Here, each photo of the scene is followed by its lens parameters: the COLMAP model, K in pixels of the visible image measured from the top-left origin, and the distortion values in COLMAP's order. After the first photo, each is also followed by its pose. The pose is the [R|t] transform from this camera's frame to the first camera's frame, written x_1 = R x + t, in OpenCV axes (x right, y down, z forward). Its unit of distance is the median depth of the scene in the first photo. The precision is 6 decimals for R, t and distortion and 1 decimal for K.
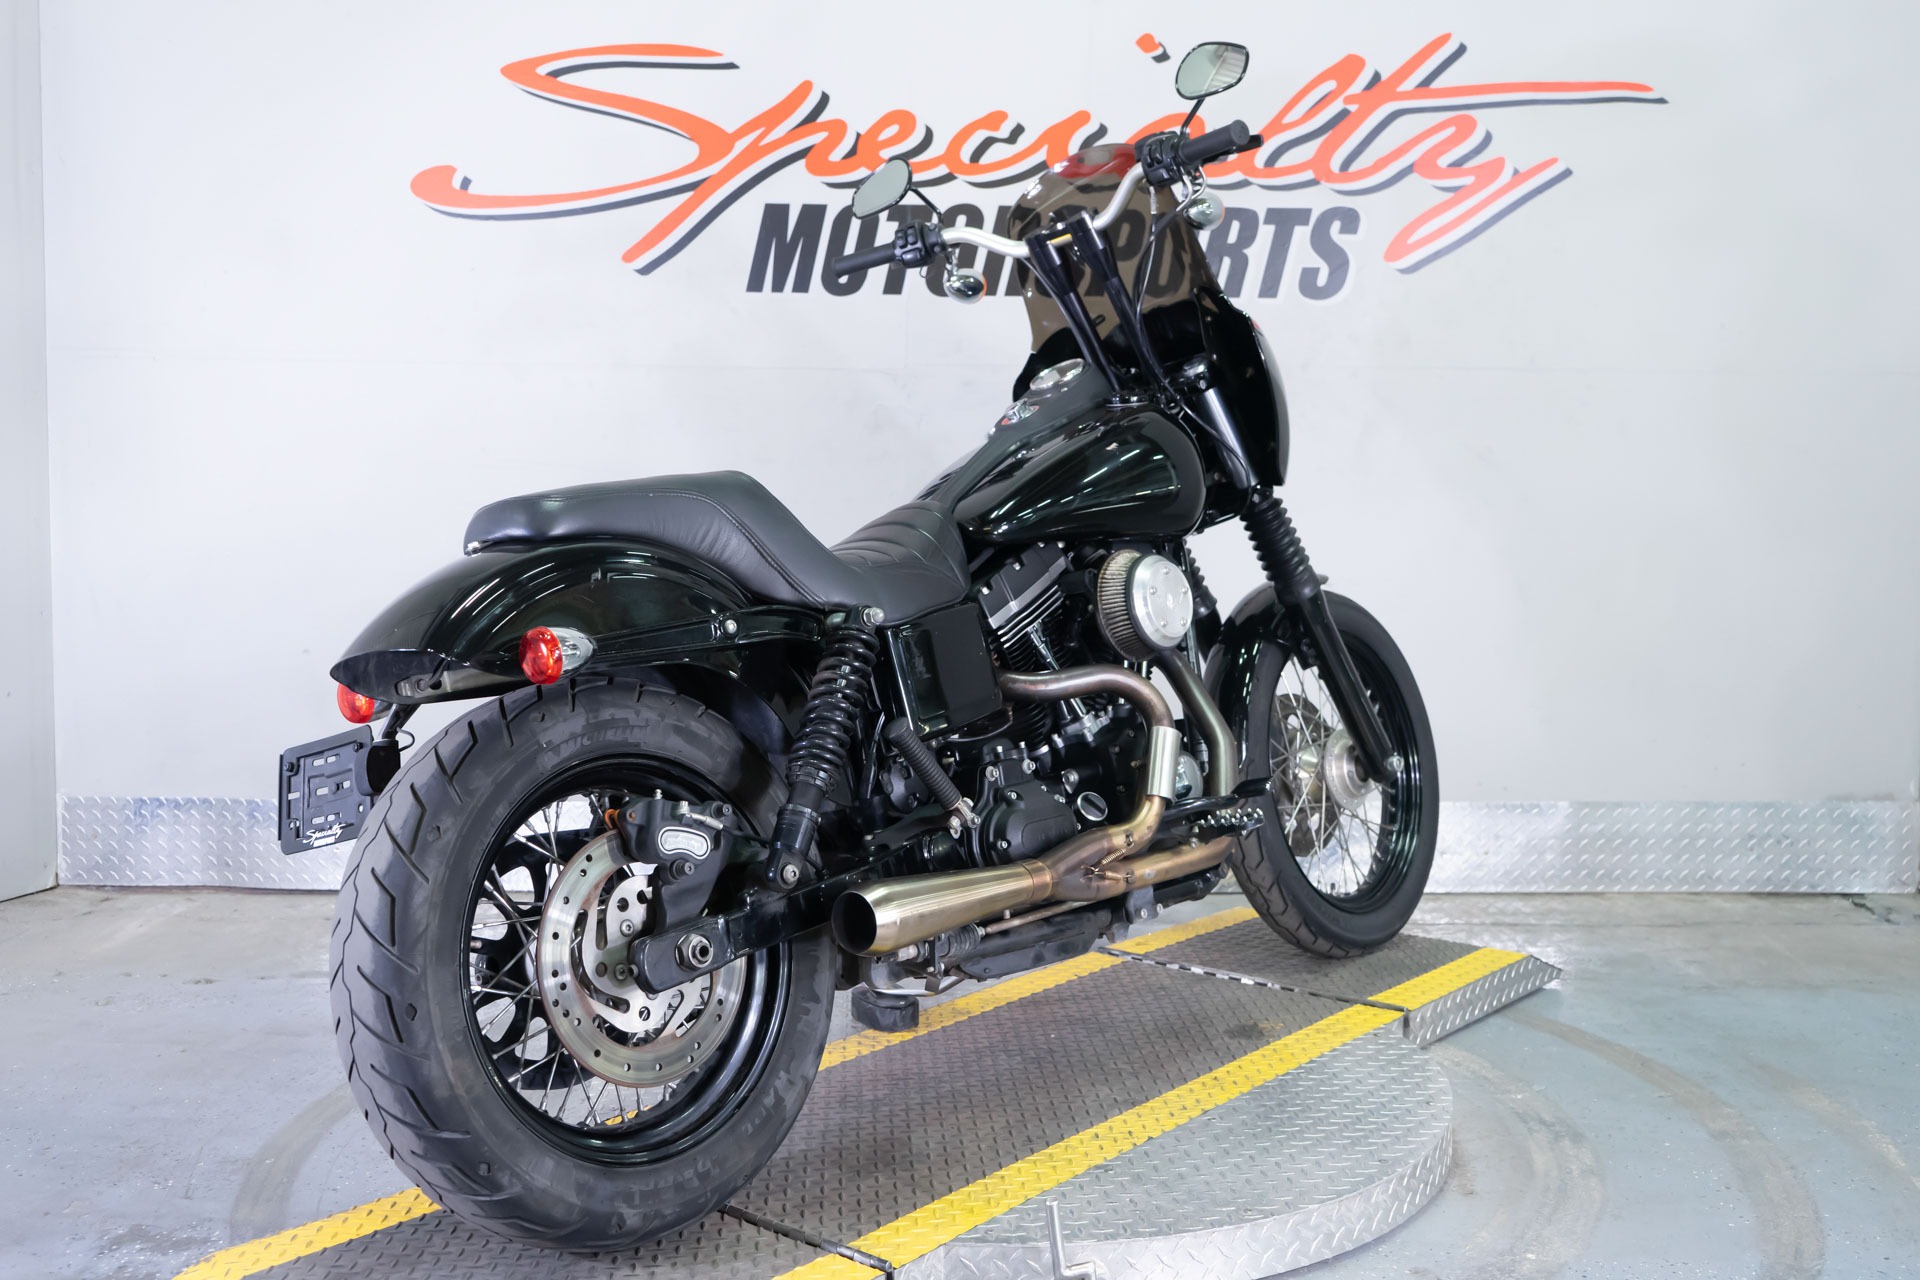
lens RADIAL K [[1917.8, 0, 960.0], [0, 1917.8, 640.0], [0, 0, 1]] dist [-0.001541, 0.015382]
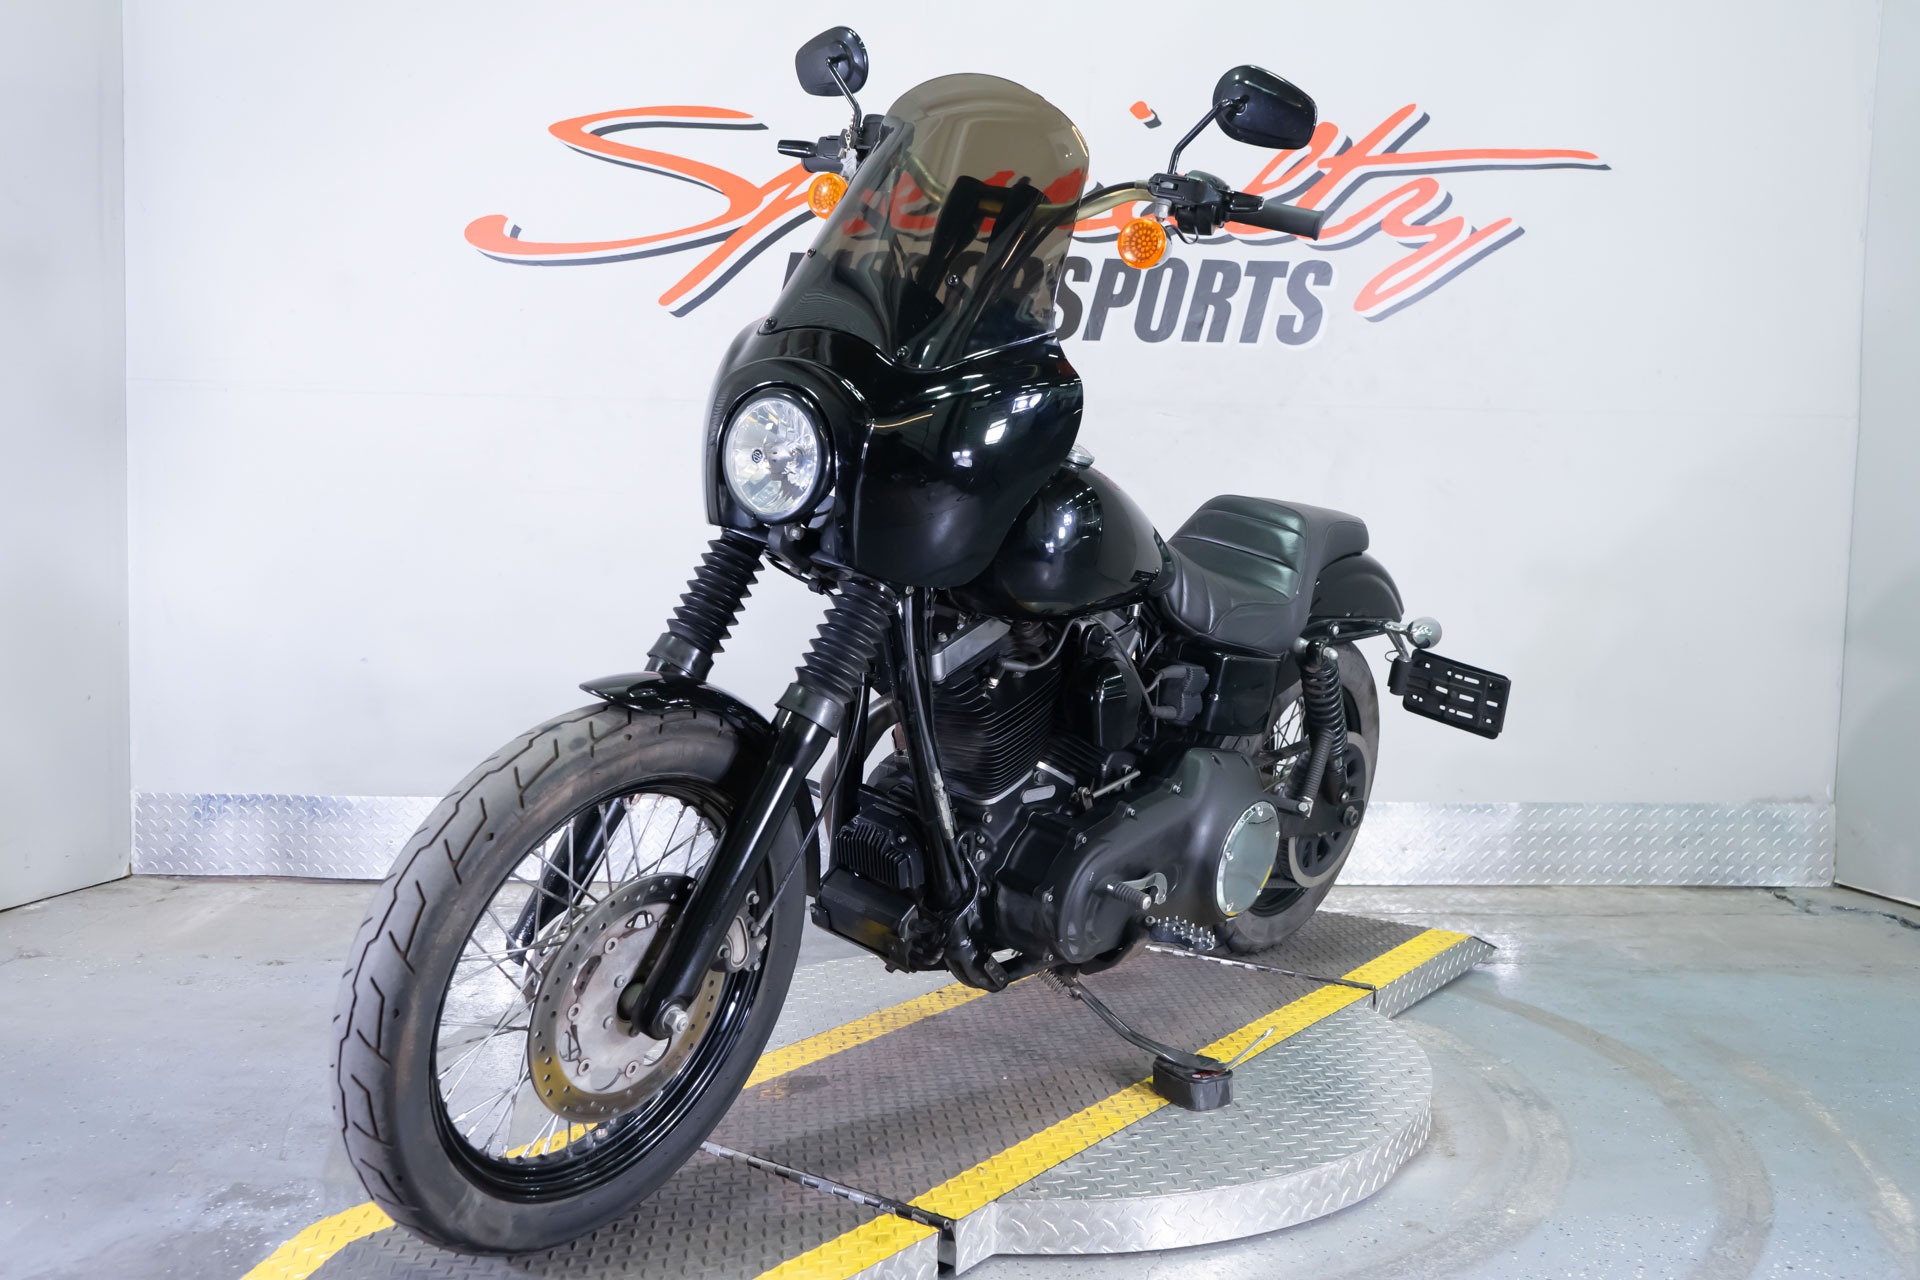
lens RADIAL K [[1767.9, 0, 960.0], [0, 1767.9, 640.0], [0, 0, 1]] dist [-0.005224, 0.019816]
pose [[0.999814, 0.005408, 0.018537, -0.022816], [-0.005245, 0.999948, -0.008795, 0.001768], [-0.018584, 0.008697, 0.999789, -0.007691]]
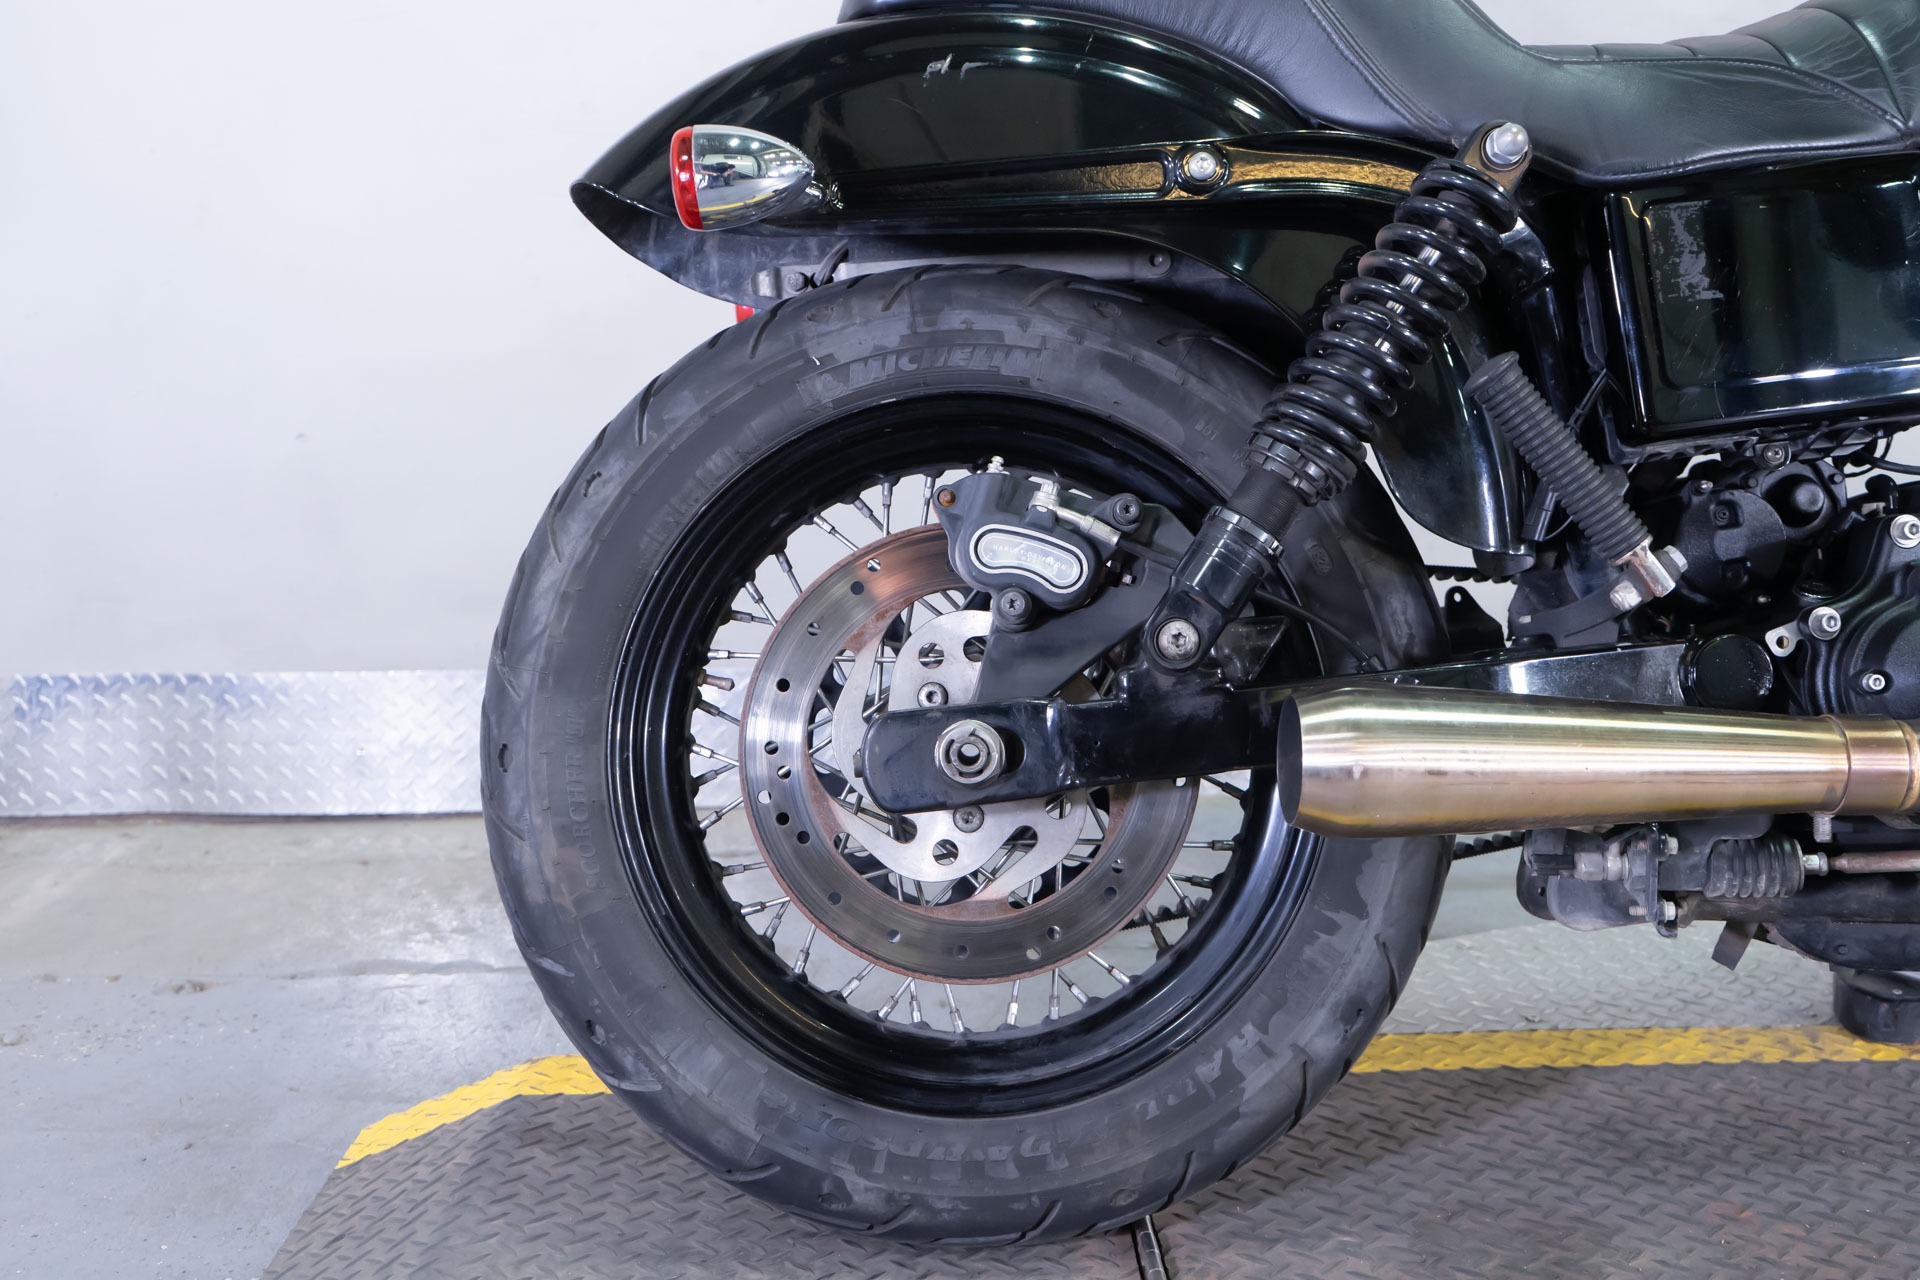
lens RADIAL K [[1963.3, 0, 960.0], [0, 1963.3, 640.0], [0, 0, 1]] dist [0.021537, 0.021437]
pose [[0.665725, 0.116358, -0.737070, 0.187742], [-0.059573, 0.992902, 0.102939, 0.053622], [0.743816, -0.024620, 0.667931, 0.453072]]
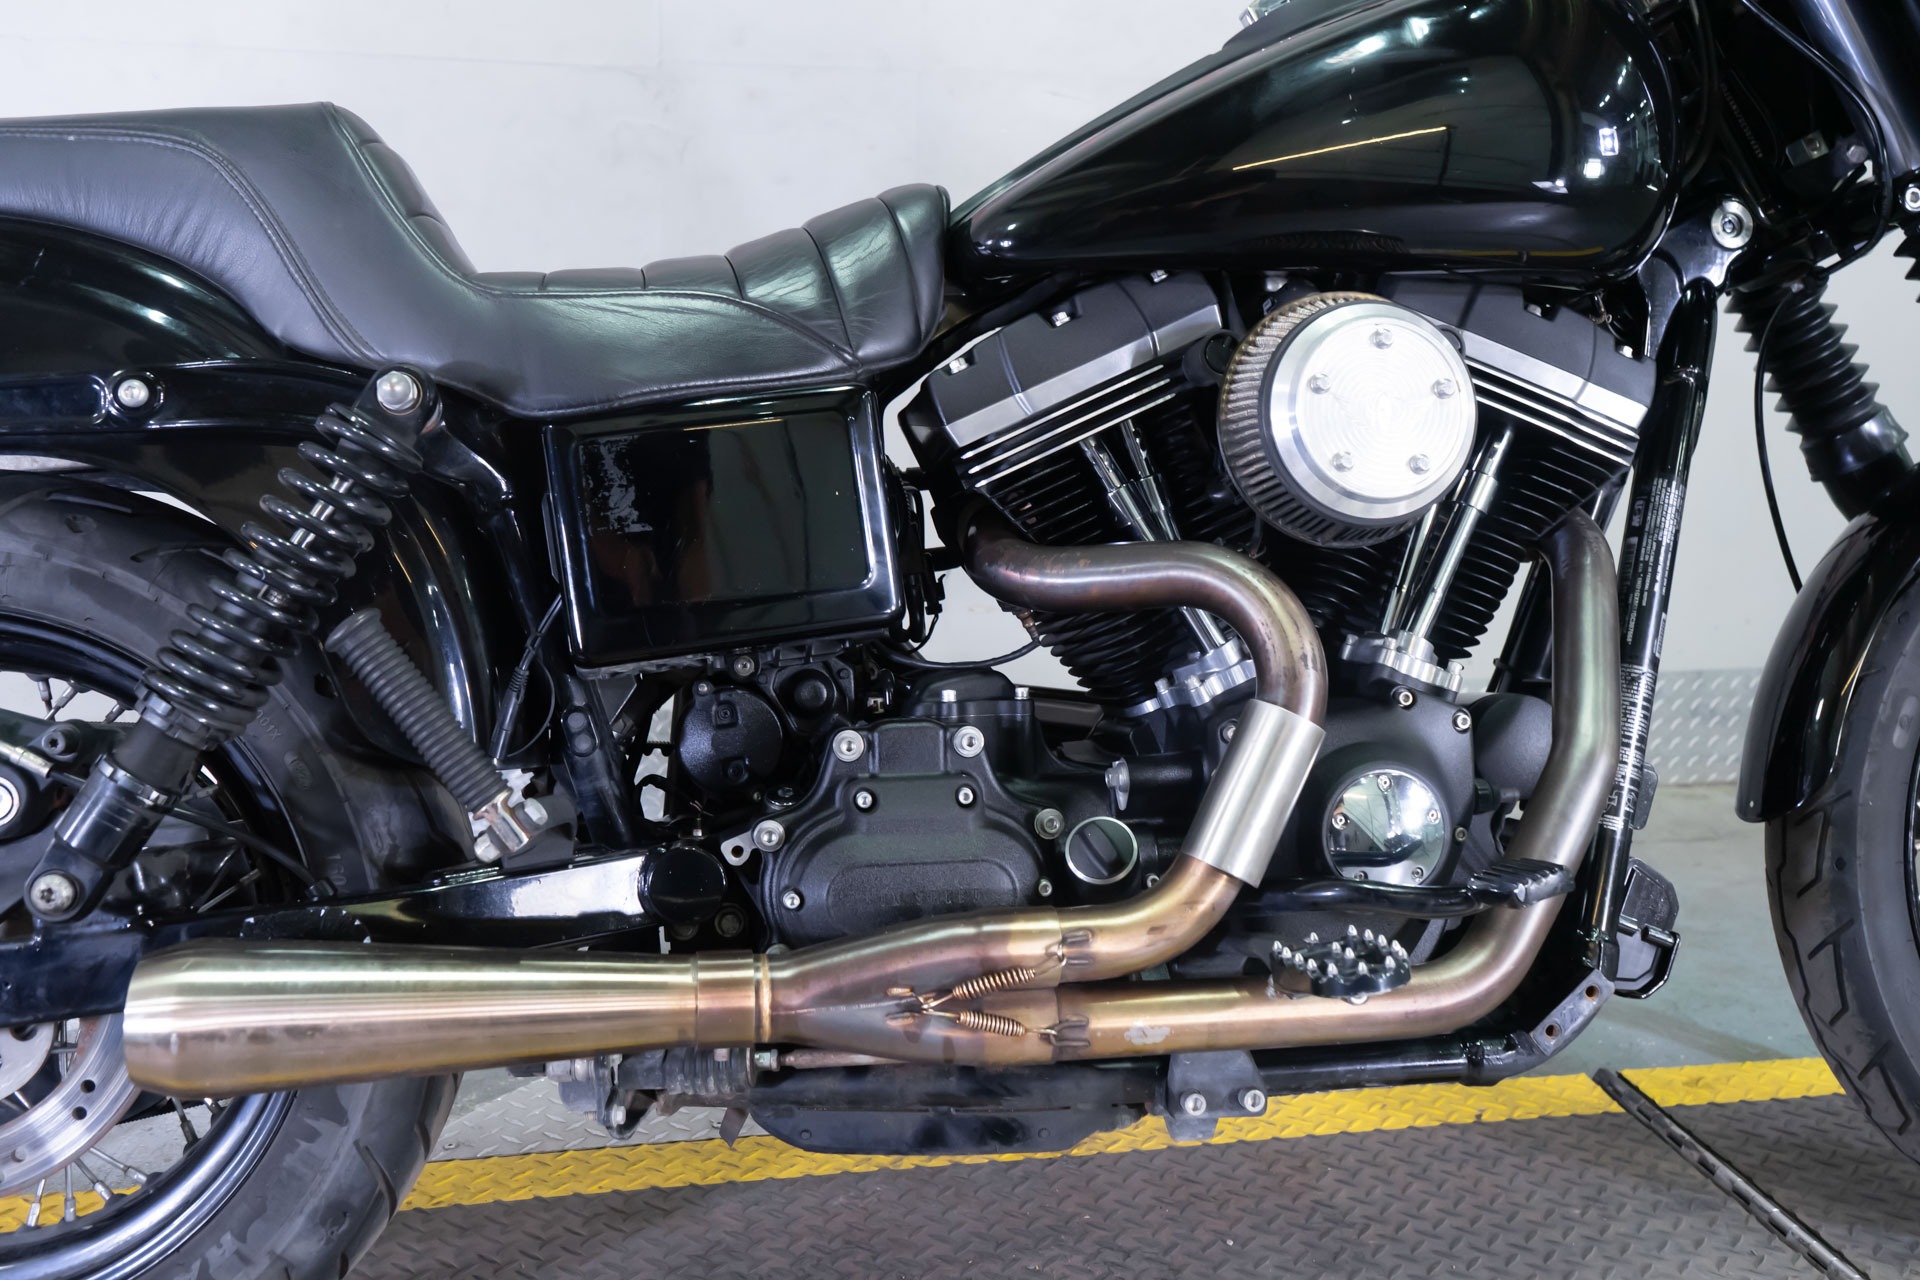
lens RADIAL K [[1767.9, 0, 960.0], [0, 1767.9, 640.0], [0, 0, 1]] dist [-0.005224, 0.019816]
pose [[0.751950, 0.137947, -0.644626, 0.278641], [-0.066019, 0.988703, 0.134568, -0.015301], [0.655906, -0.058631, 0.752562, 0.600918]]
